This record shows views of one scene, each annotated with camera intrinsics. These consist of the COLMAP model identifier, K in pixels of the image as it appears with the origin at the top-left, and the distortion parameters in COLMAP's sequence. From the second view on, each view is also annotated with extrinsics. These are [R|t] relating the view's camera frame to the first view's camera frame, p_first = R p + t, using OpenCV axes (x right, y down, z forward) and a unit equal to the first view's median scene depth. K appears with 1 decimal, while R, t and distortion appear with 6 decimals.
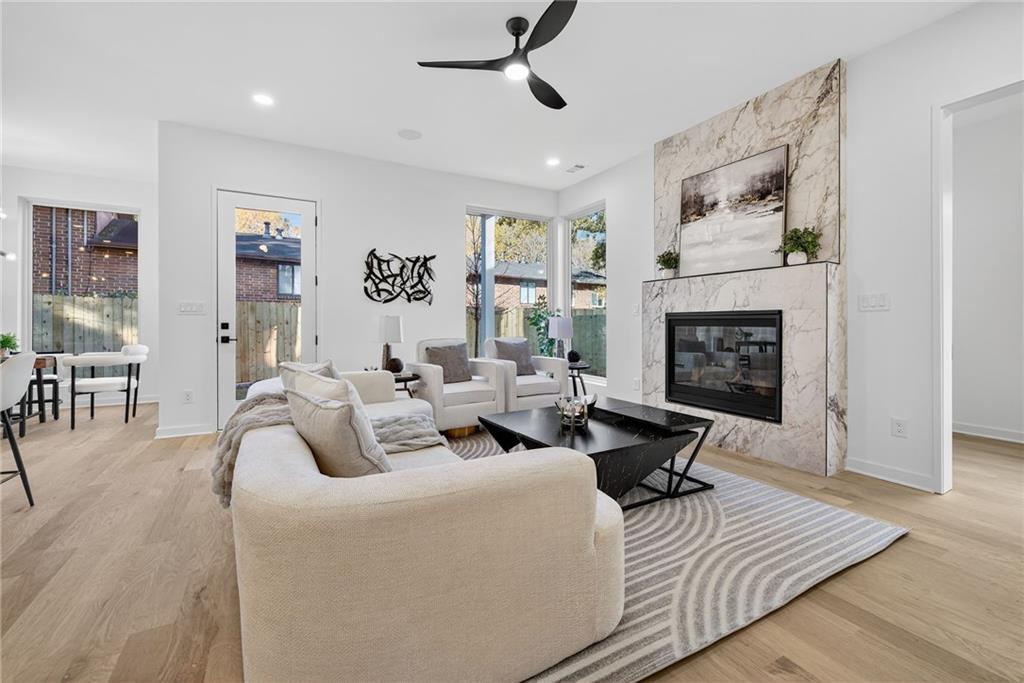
lens RADIAL K [[429.2, 0, 512.0], [0, 429.2, 341.5], [0, 0, 1]] dist [0.000491, -0.000038]
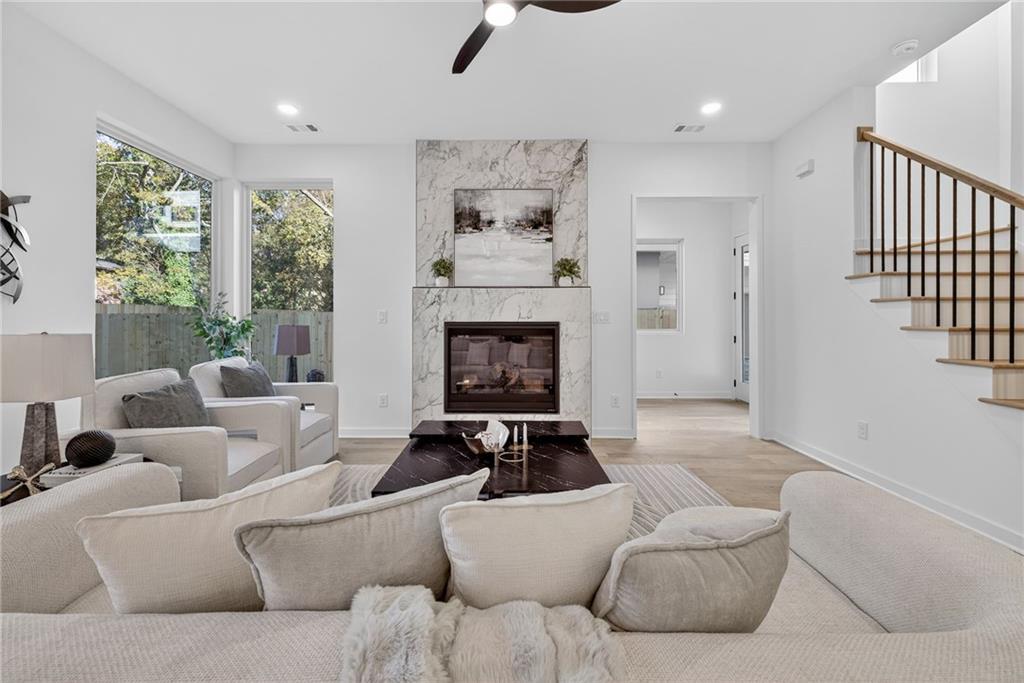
lens RADIAL K [[427.2, 0, 509.9], [0, 427.2, 332.7], [0, 0, 1]] dist [0.003576, 0.000748]
pose [[0.505648, -0.026322, 0.862338, -0.441041], [0.035575, 0.999320, 0.009643, -0.050977], [-0.862006, 0.025802, 0.506241, 0.426415]]
